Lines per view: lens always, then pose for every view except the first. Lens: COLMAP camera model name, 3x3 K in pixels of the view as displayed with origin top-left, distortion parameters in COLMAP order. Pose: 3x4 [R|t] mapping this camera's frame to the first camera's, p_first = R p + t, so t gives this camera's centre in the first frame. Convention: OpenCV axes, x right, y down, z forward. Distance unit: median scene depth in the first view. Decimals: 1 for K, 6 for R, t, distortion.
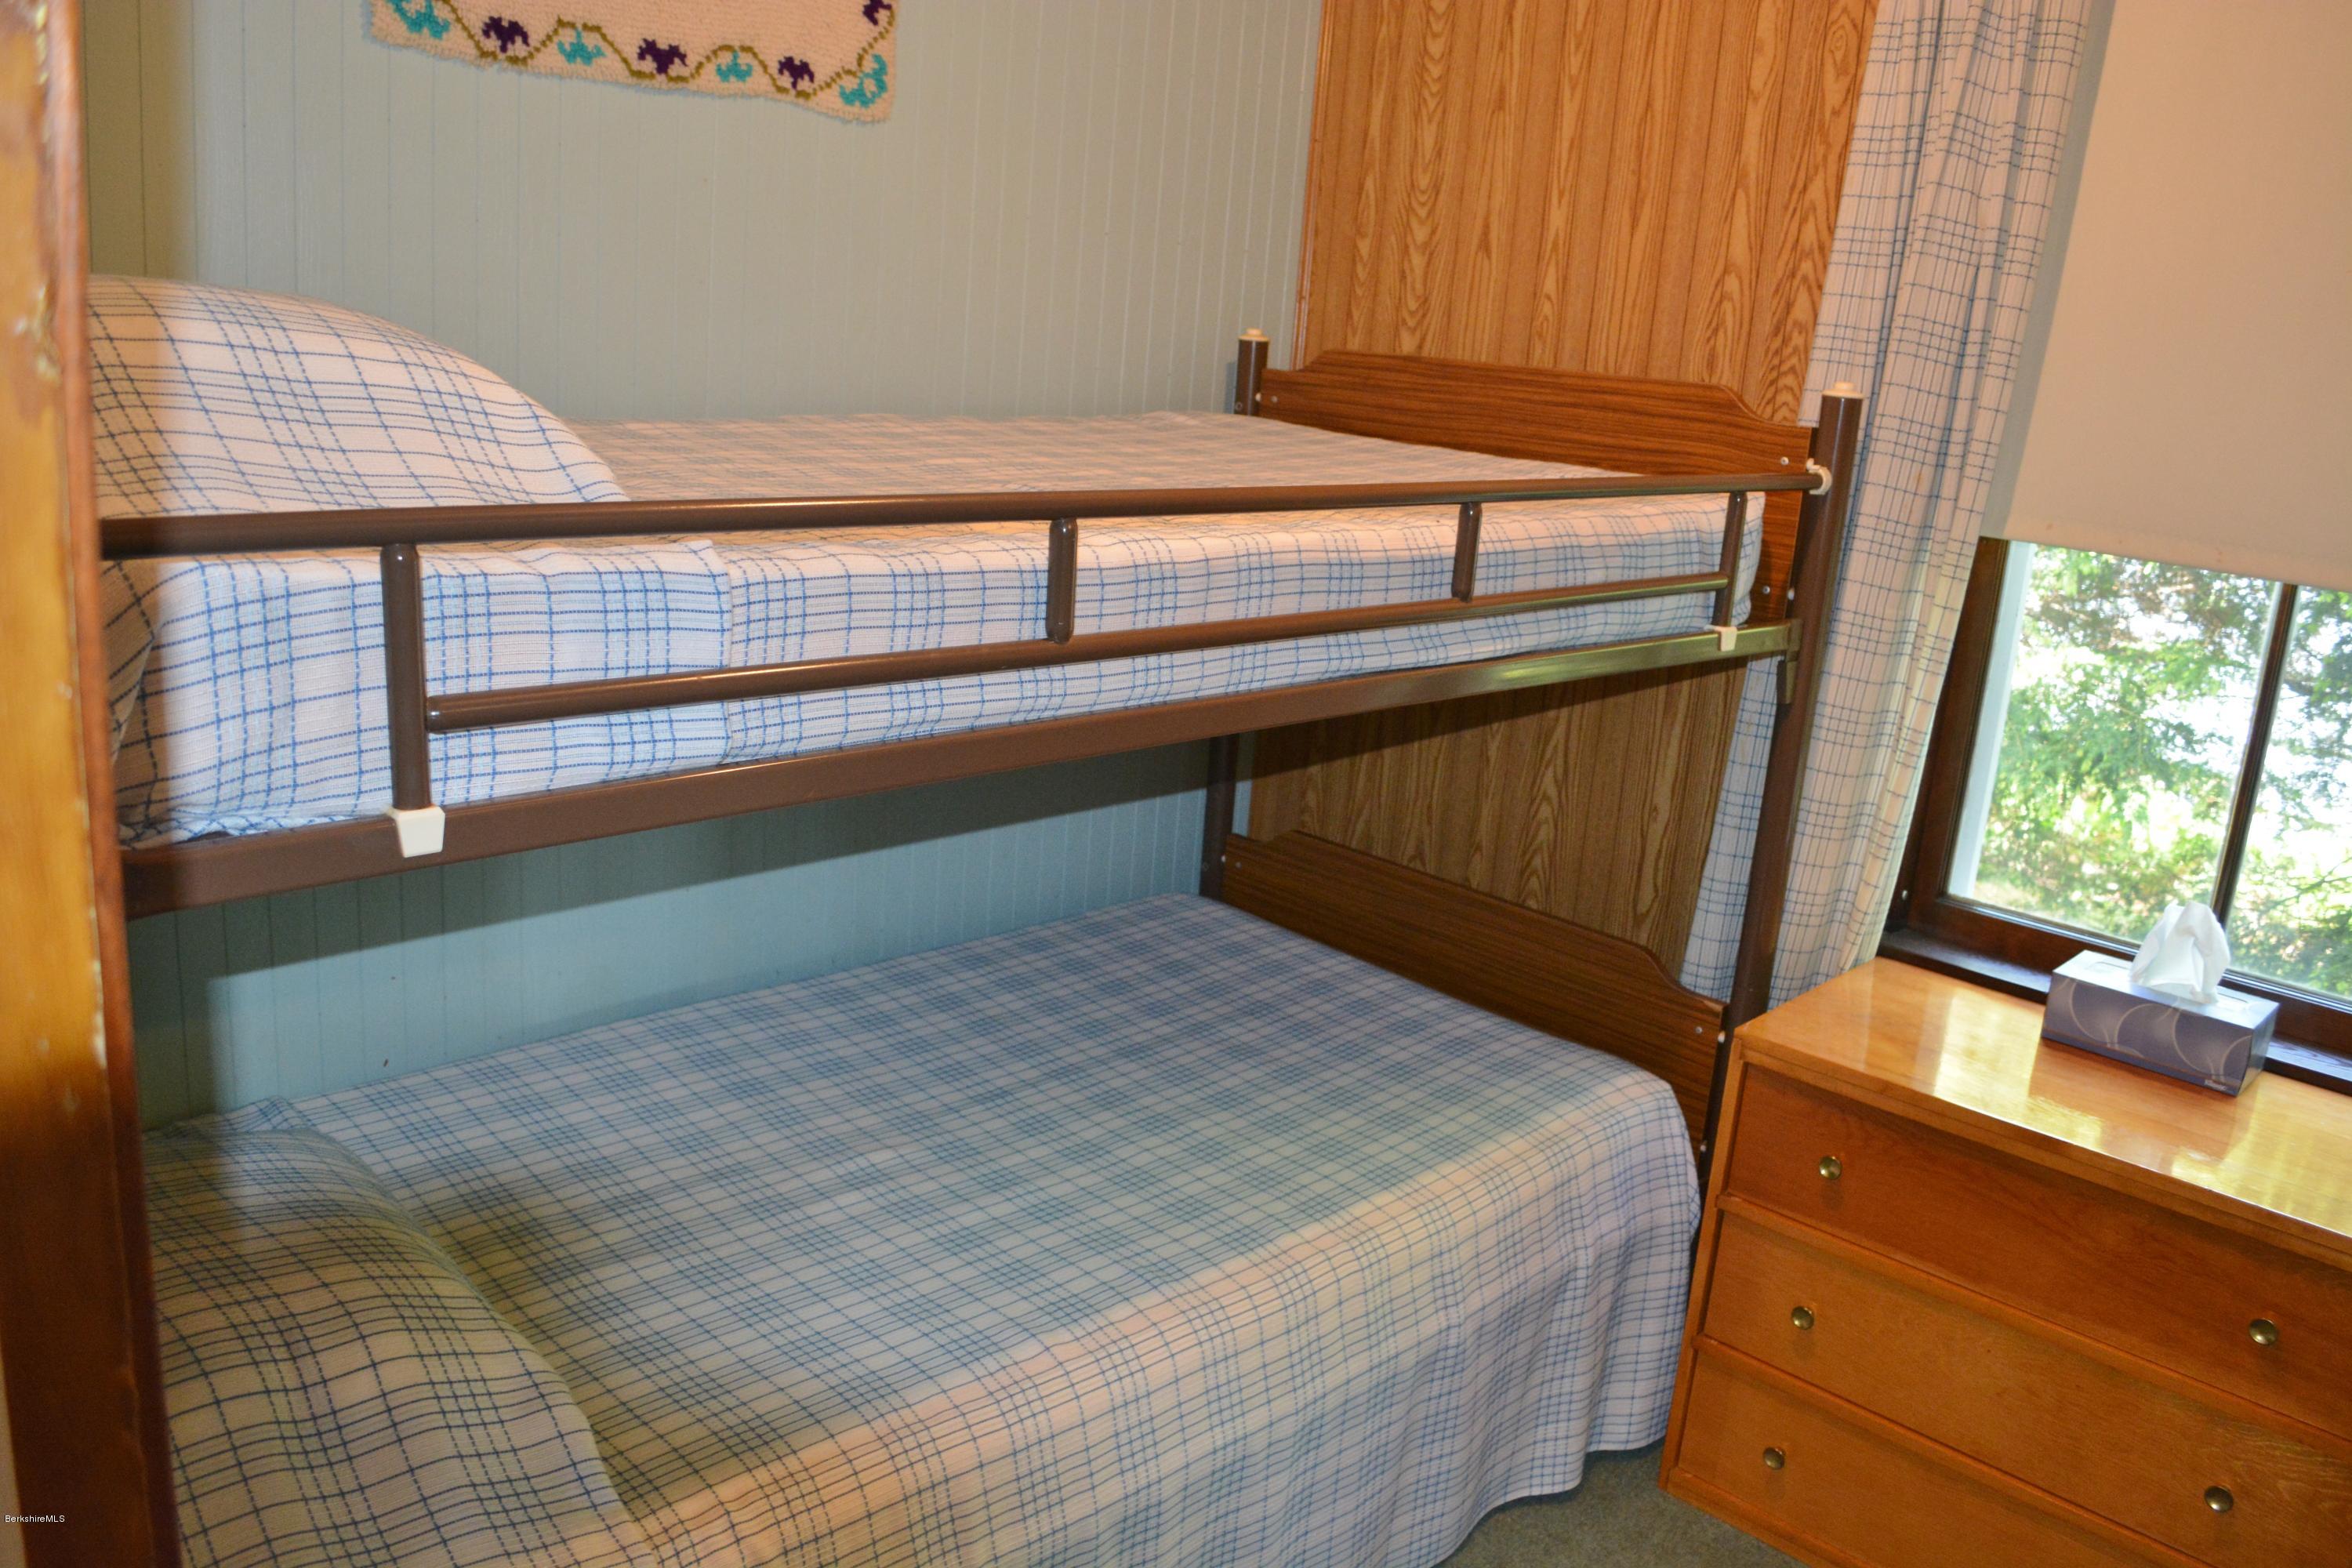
lens RADIAL K [[1895.3, 0, 1176.0], [0, 1895.3, 784.0], [0, 0, 1]] dist [-0.074334, 0.013805]
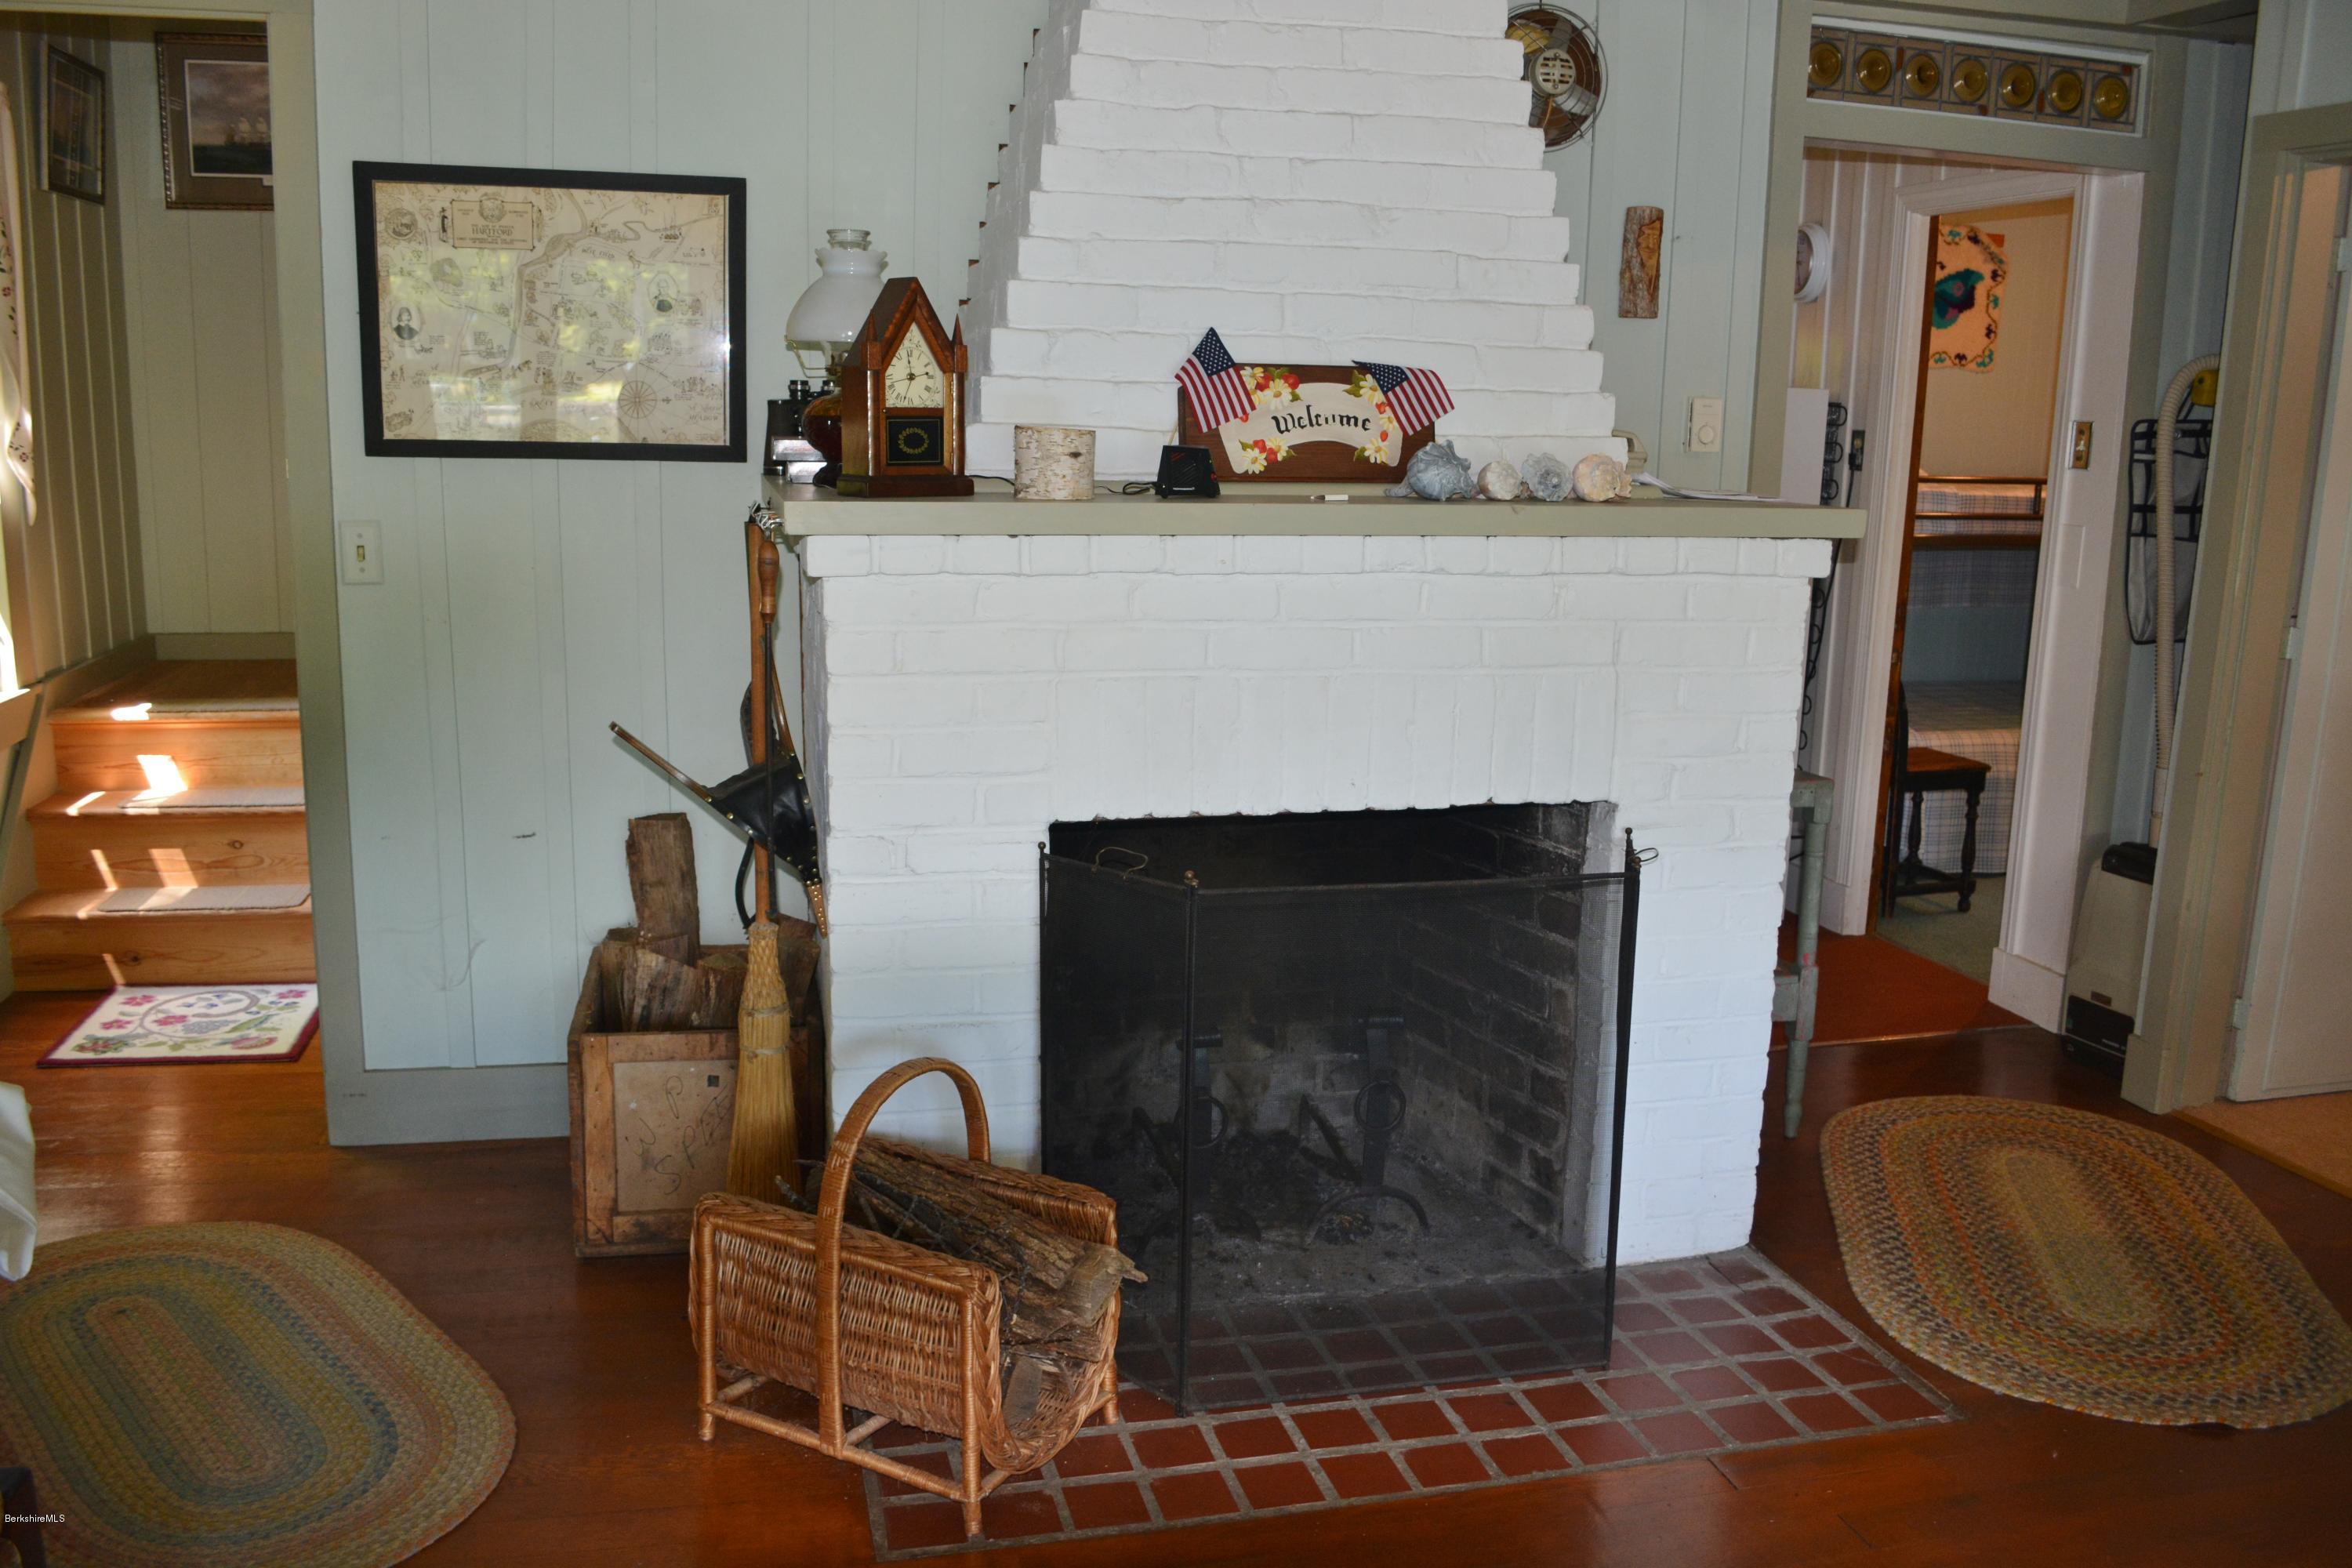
lens RADIAL K [[1895.3, 0, 1176.0], [0, 1895.3, 784.0], [0, 0, 1]] dist [-0.074334, 0.013805]
pose [[0.860150, 0.052960, -0.507284, 0.318404], [-0.091653, 0.994454, -0.051586, 0.679542], [0.501739, 0.090866, 0.860234, -2.583591]]
